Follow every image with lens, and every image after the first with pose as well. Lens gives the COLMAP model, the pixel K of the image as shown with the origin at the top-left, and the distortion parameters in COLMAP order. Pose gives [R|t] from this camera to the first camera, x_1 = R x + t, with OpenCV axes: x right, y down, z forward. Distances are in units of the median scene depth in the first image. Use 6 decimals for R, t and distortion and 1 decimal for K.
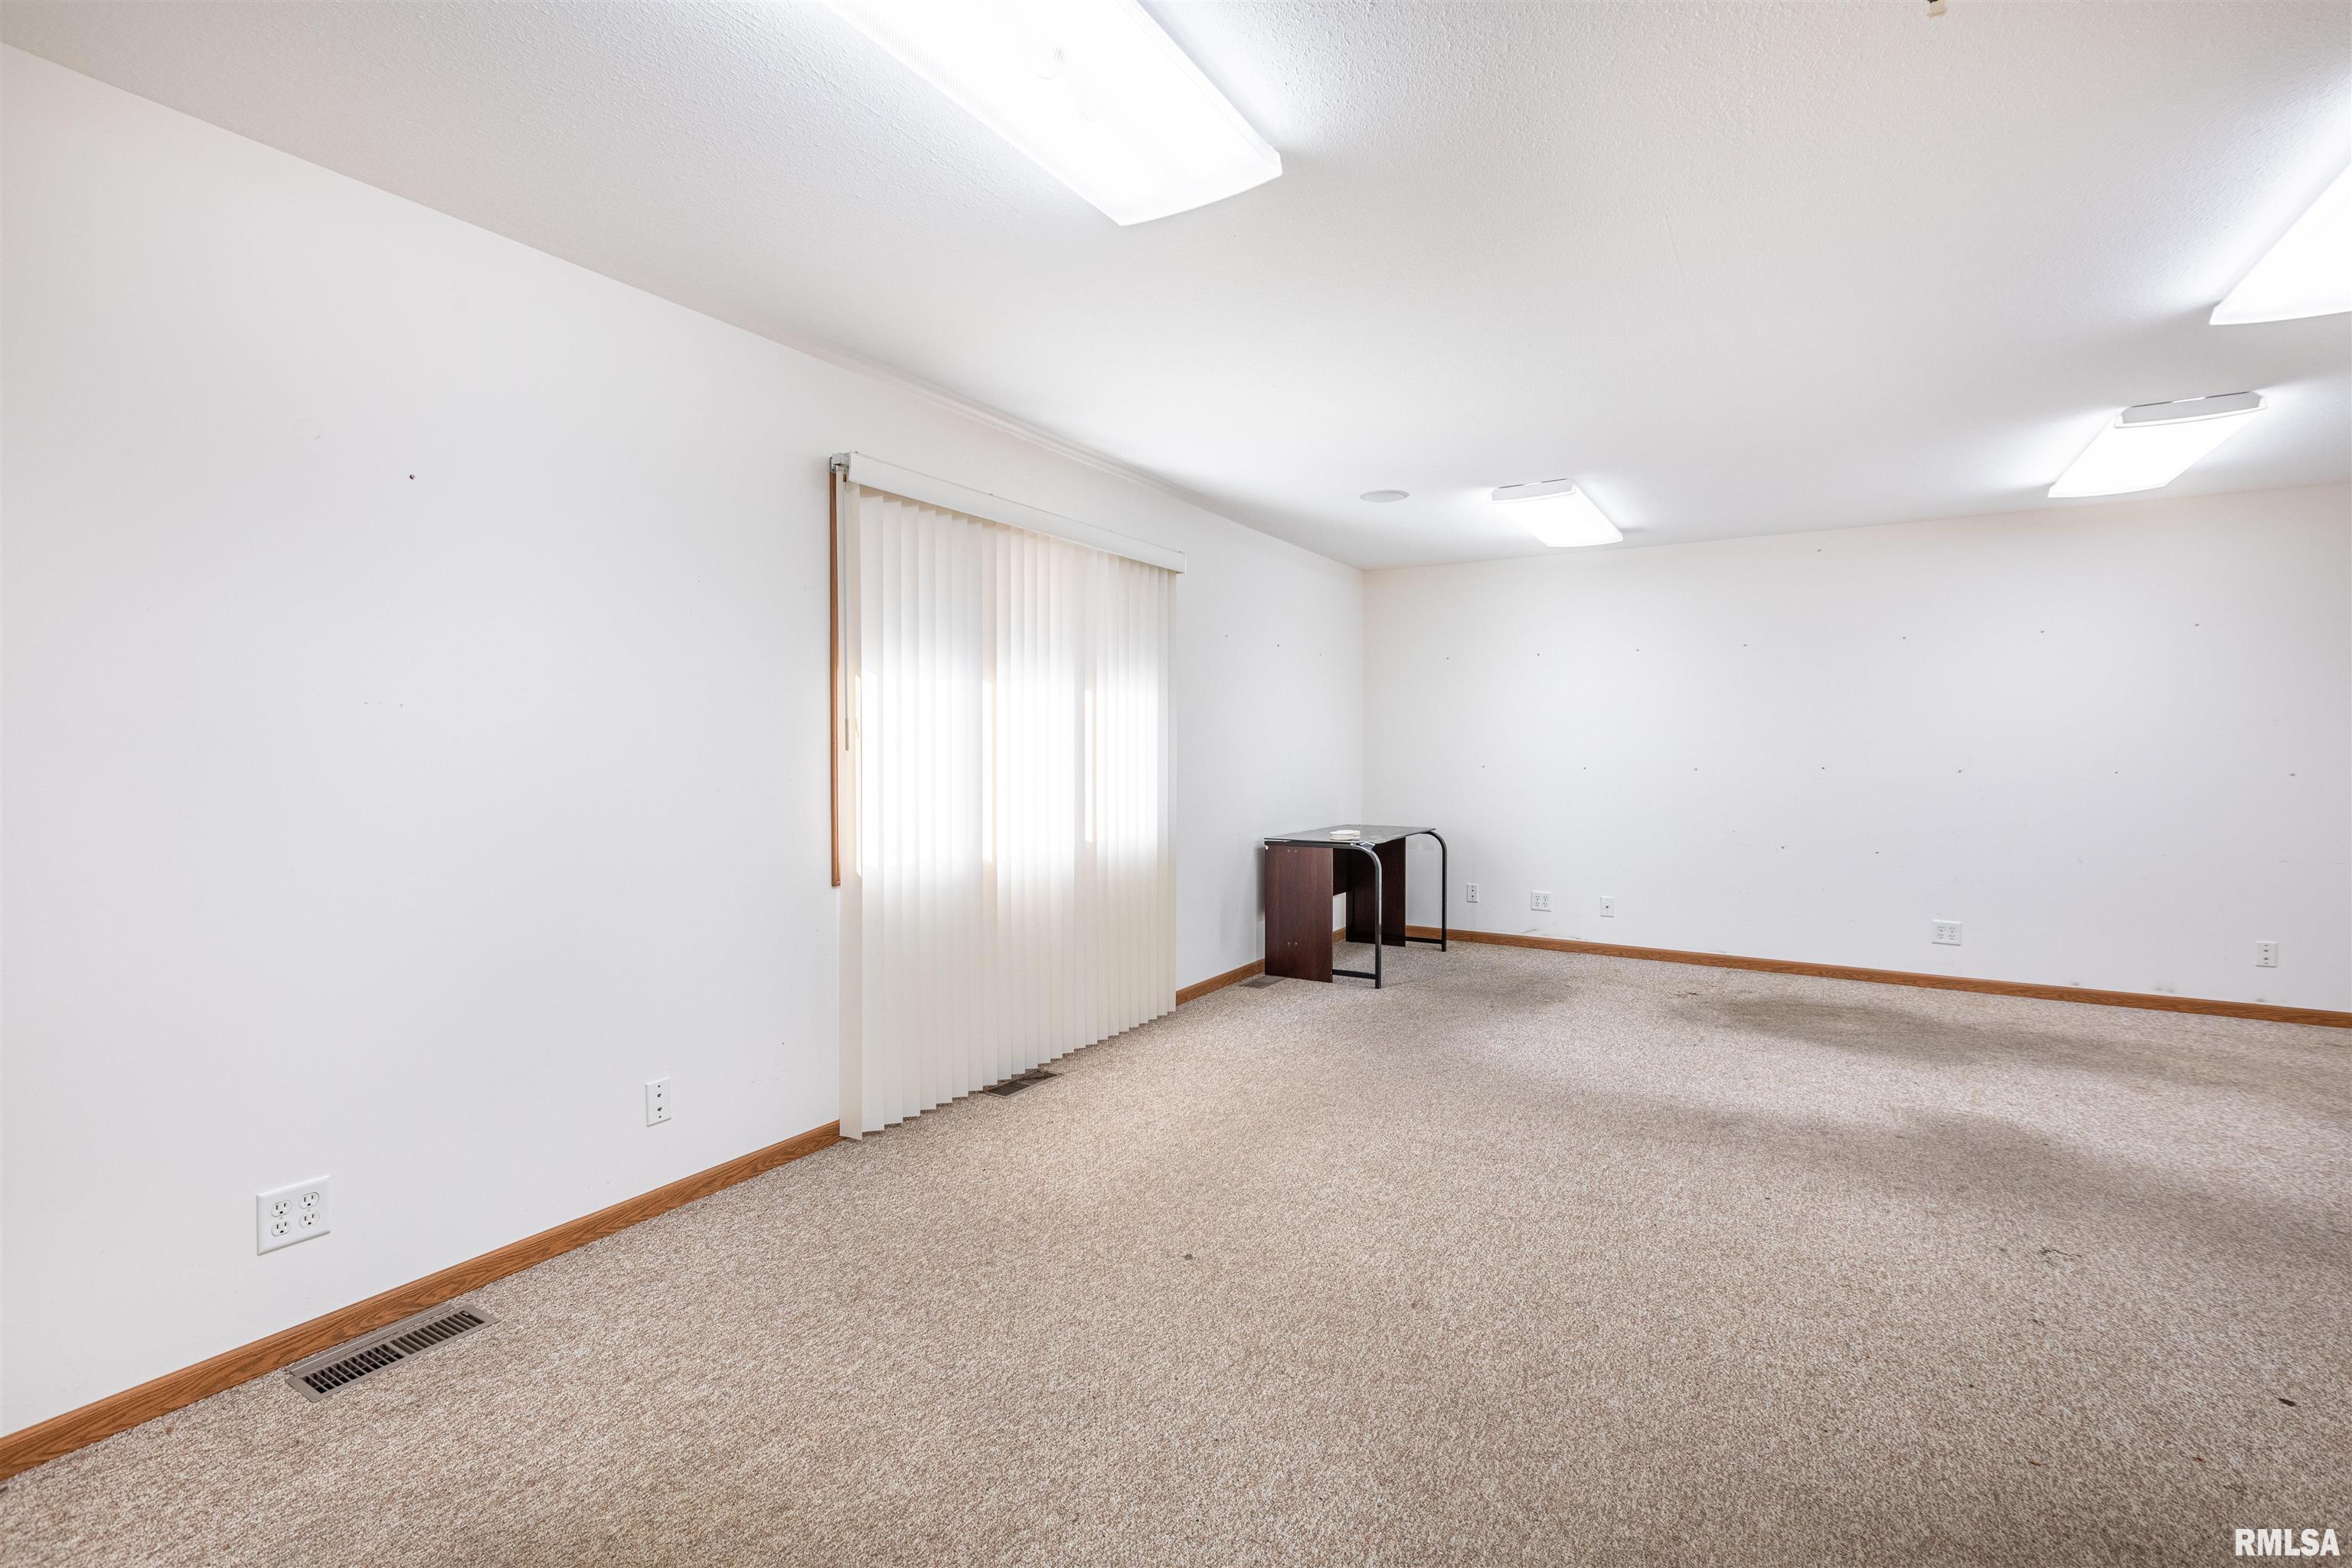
lens RADIAL K [[1063.2, 0, 1158.1], [0, 1063.2, 746.0], [0, 0, 1]] dist [-0.001043, -0.000470]
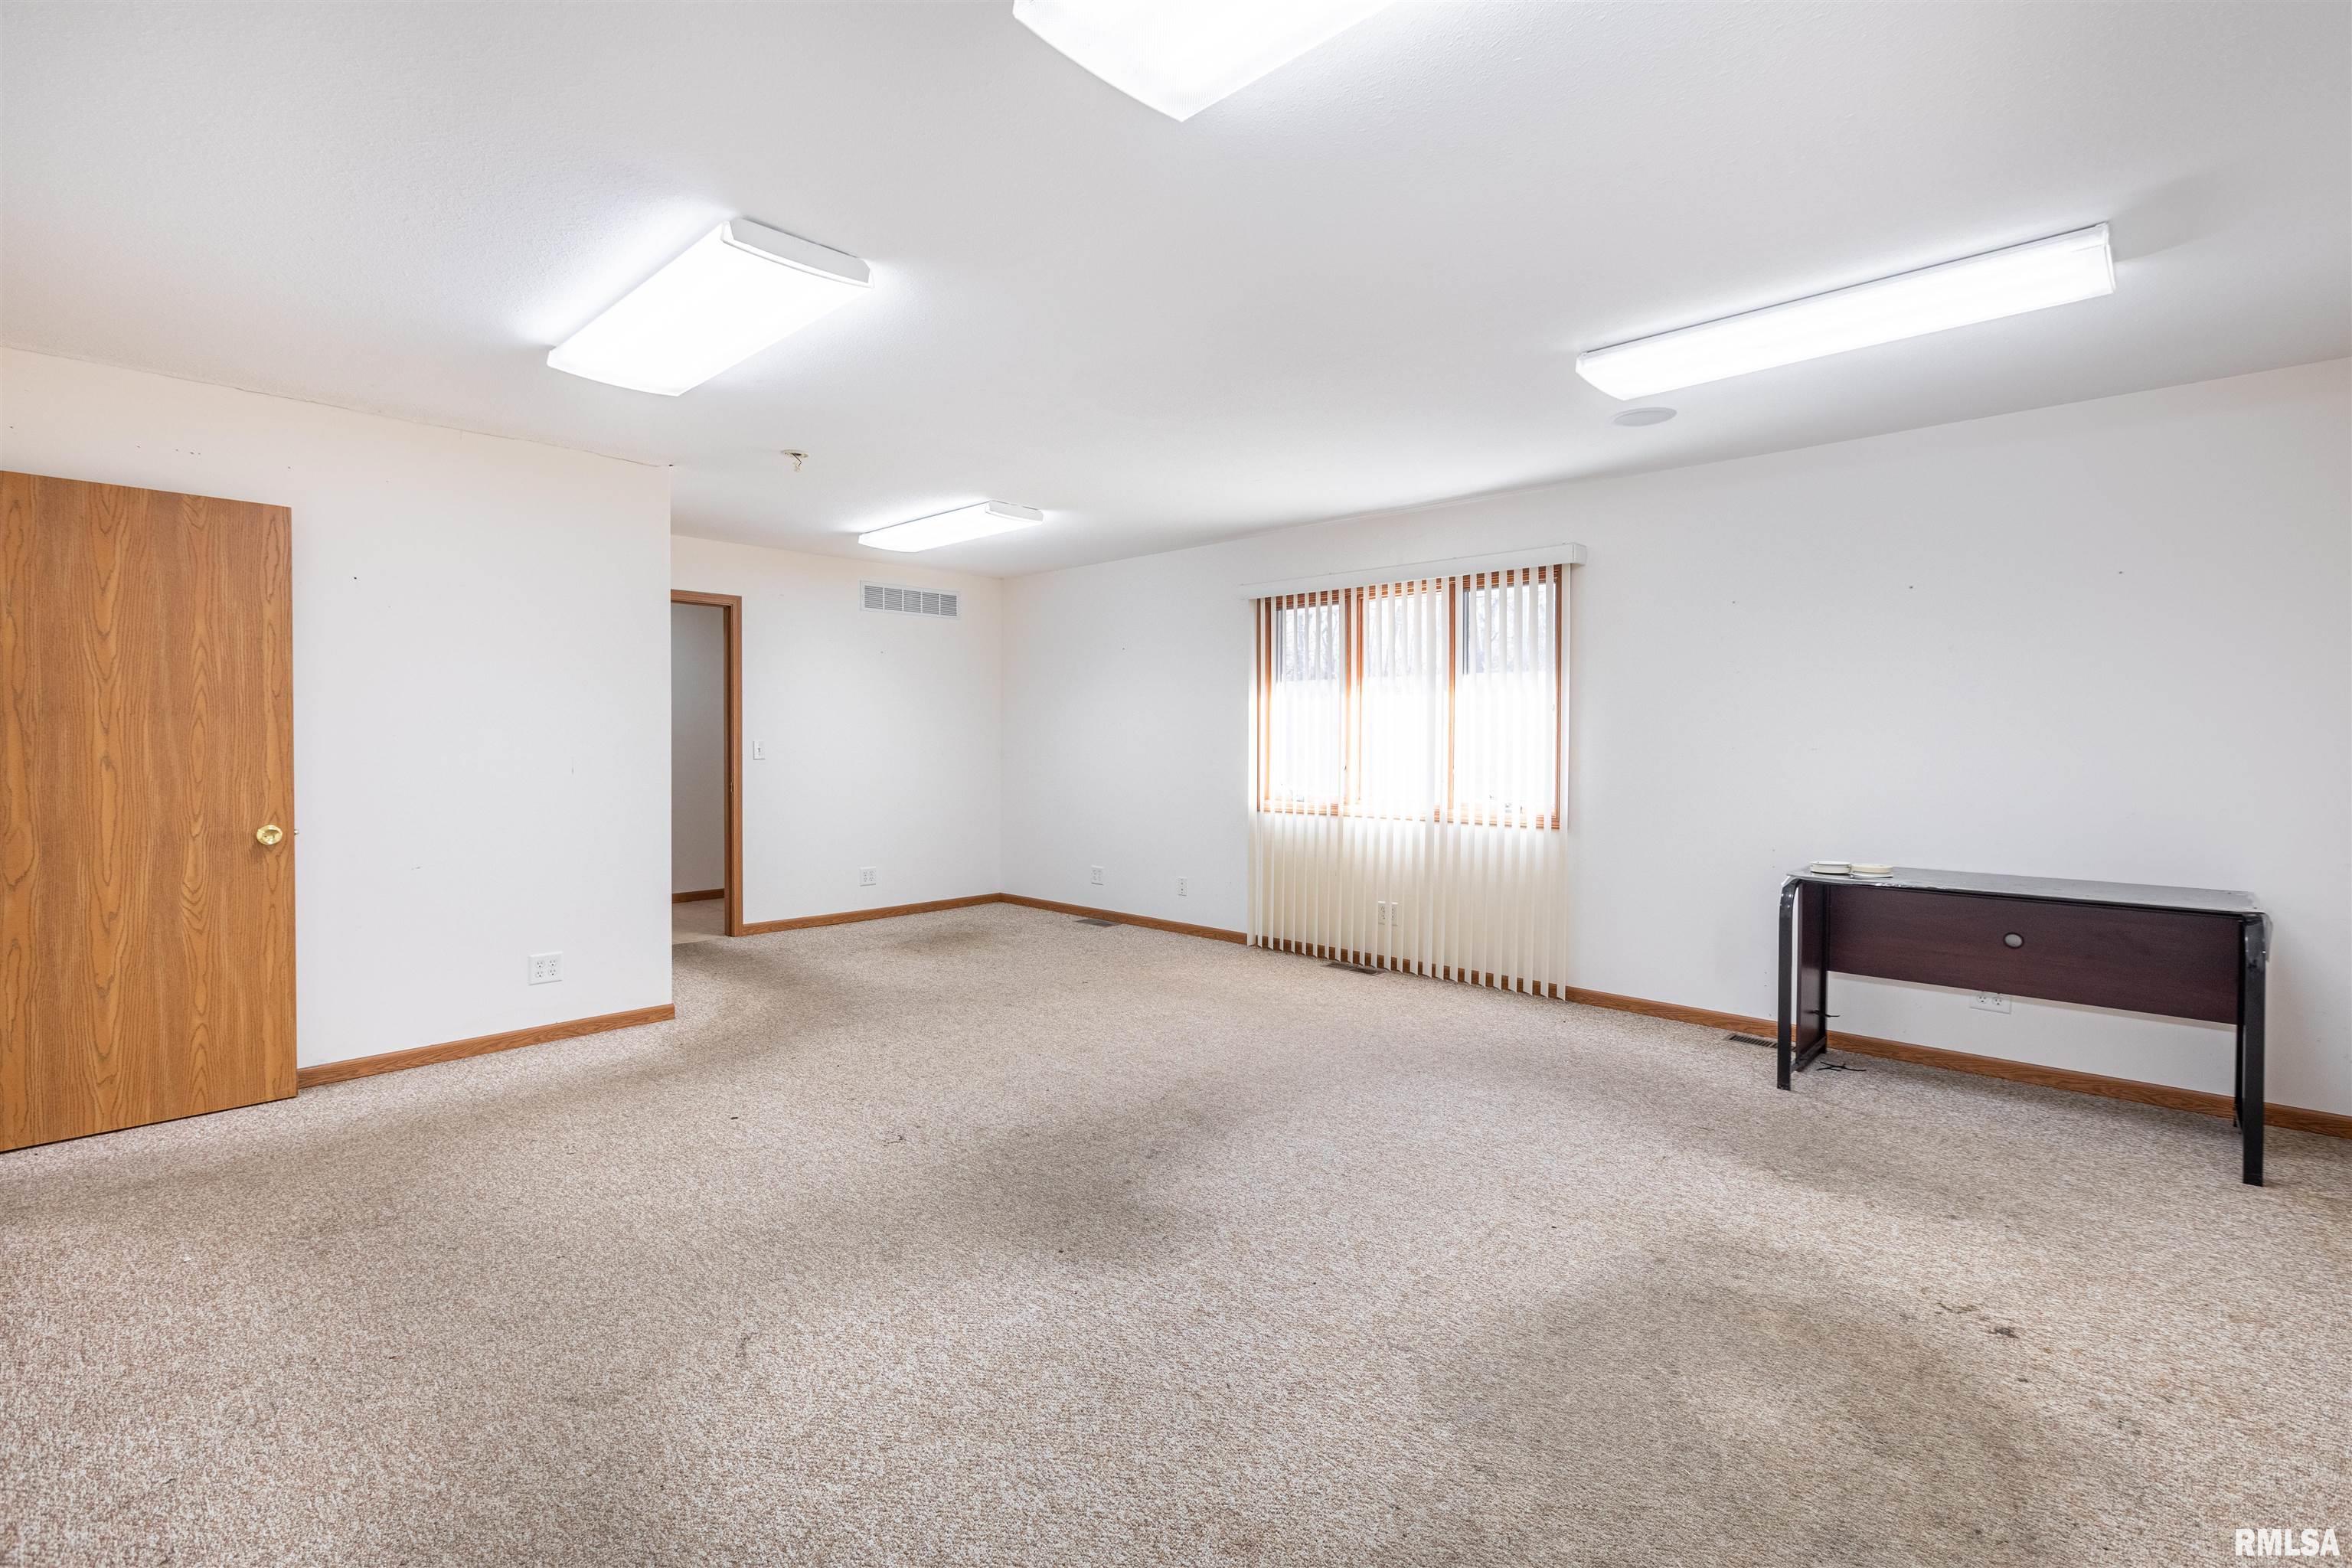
lens RADIAL K [[1063.2, 0, 1158.1], [0, 1063.2, 746.0], [0, 0, 1]] dist [-0.001043, -0.000470]
pose [[-0.216329, 0.005558, -0.976305, 1.696452], [-0.001057, 0.999982, 0.005927, 0.007000], [0.976320, 0.002314, -0.216319, 1.335316]]
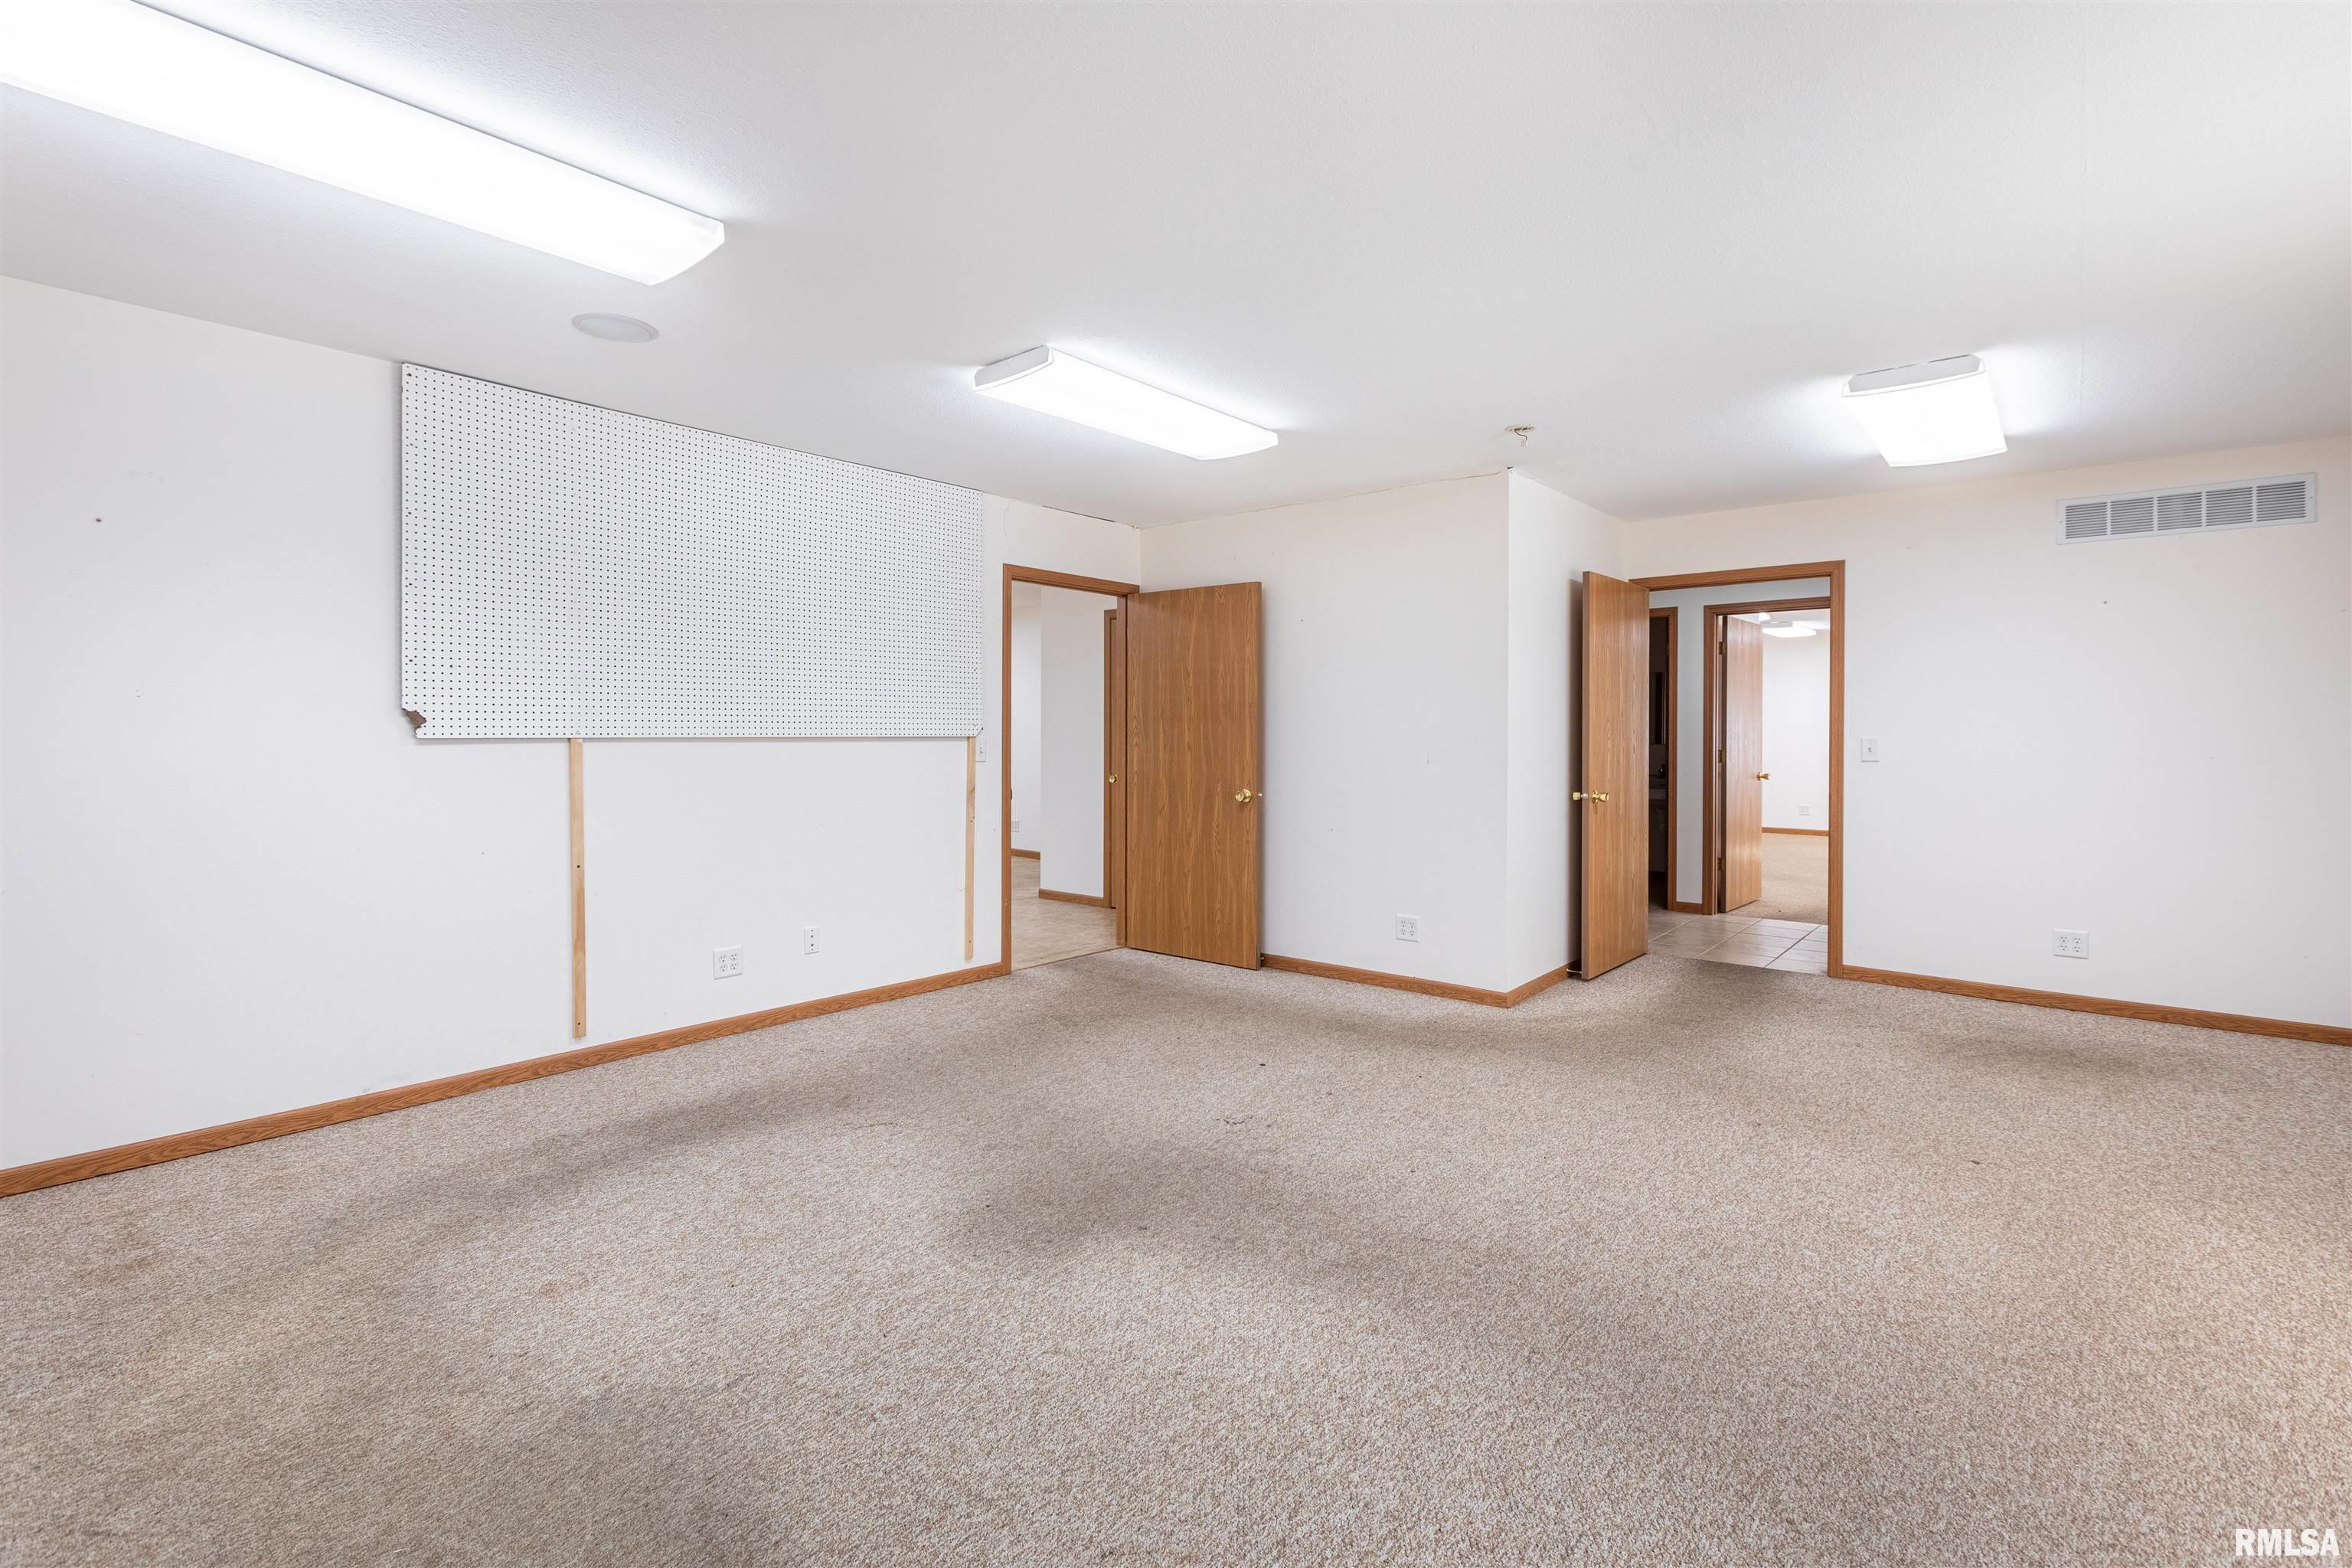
lens RADIAL K [[1063.2, 0, 1158.1], [0, 1063.2, 746.0], [0, 0, 1]] dist [-0.001043, -0.000470]
pose [[-0.987478, -0.005812, 0.157647, 0.625034], [-0.003962, 0.999920, 0.012049, 0.006919], [-0.157704, 0.011273, -0.987422, 1.940880]]
